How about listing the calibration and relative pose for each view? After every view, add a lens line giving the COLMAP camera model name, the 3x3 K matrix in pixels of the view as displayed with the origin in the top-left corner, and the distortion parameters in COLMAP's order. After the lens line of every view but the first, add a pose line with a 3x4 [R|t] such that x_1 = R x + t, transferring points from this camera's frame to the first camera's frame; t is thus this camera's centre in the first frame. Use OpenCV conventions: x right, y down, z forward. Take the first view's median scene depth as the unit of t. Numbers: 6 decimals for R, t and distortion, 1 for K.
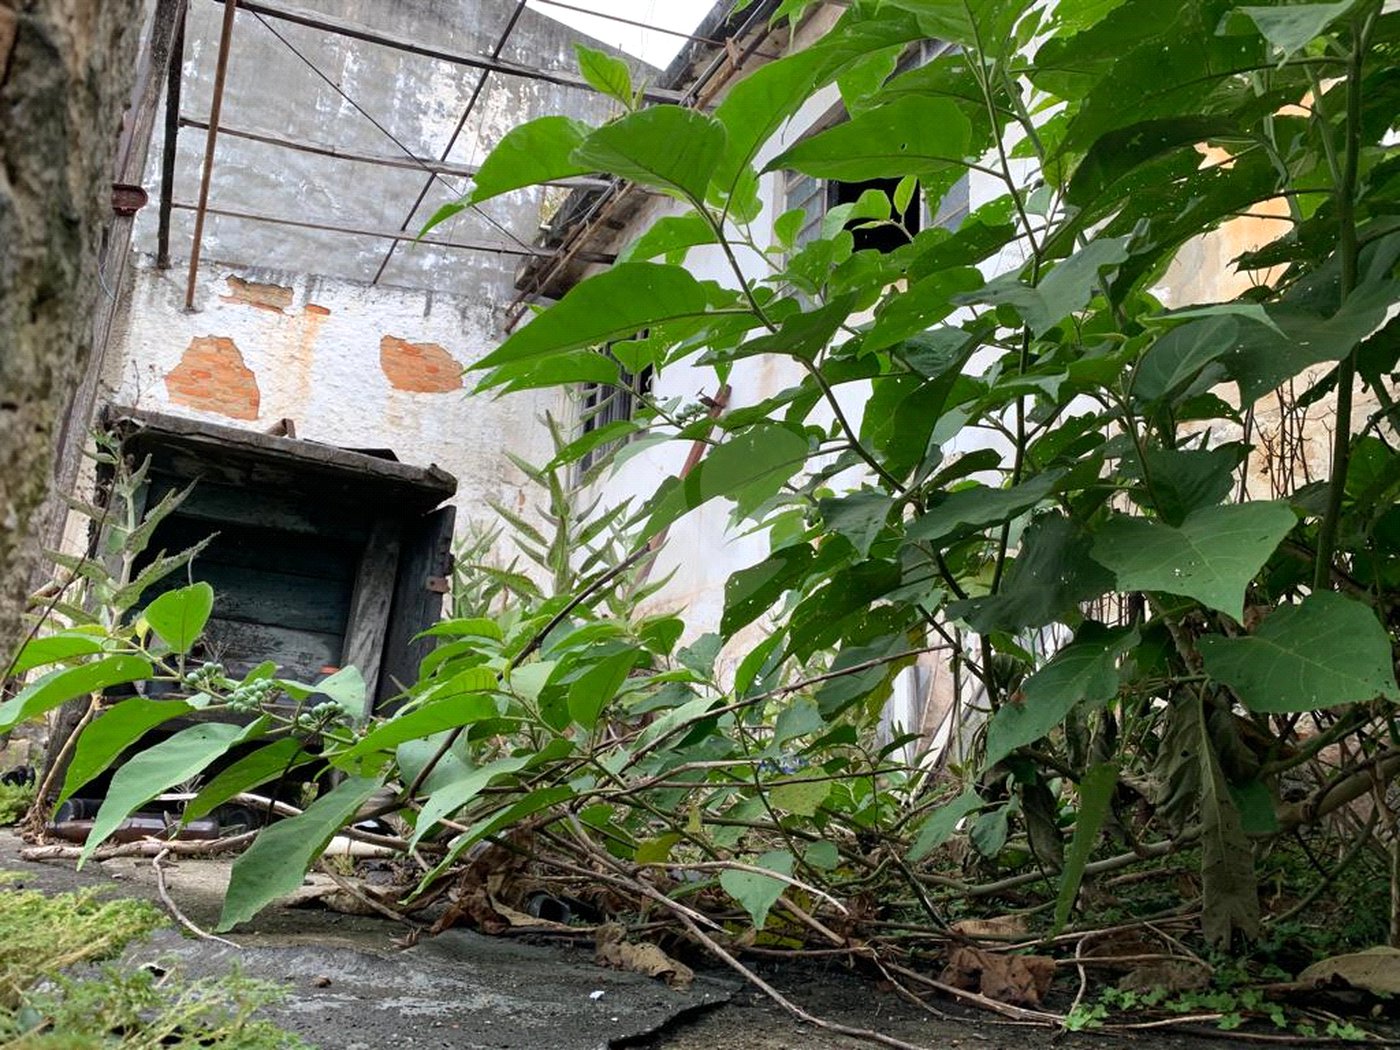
lens RADIAL K [[1067.9, 0, 700.0], [0, 1067.9, 525.0], [0, 0, 1]] dist [0.030511, -0.049493]
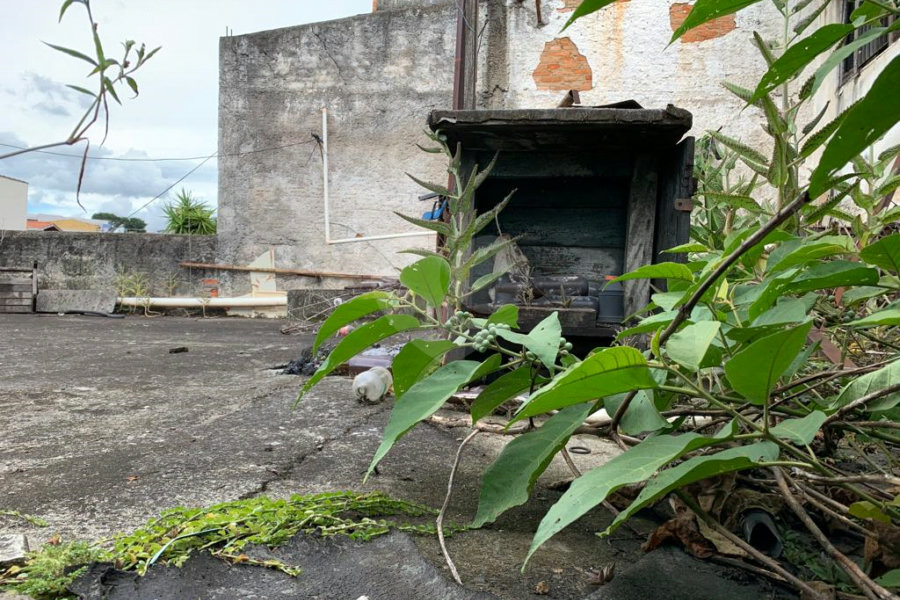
lens RADIAL K [[679.5, 0, 450.6], [0, 679.5, 302.9], [0, 0, 1]] dist [0.011960, -0.007822]
pose [[0.785873, -0.026139, -0.617835, 0.021756], [0.167677, 0.970684, 0.172215, -0.014058], [0.595220, -0.238936, 0.767217, 0.218474]]
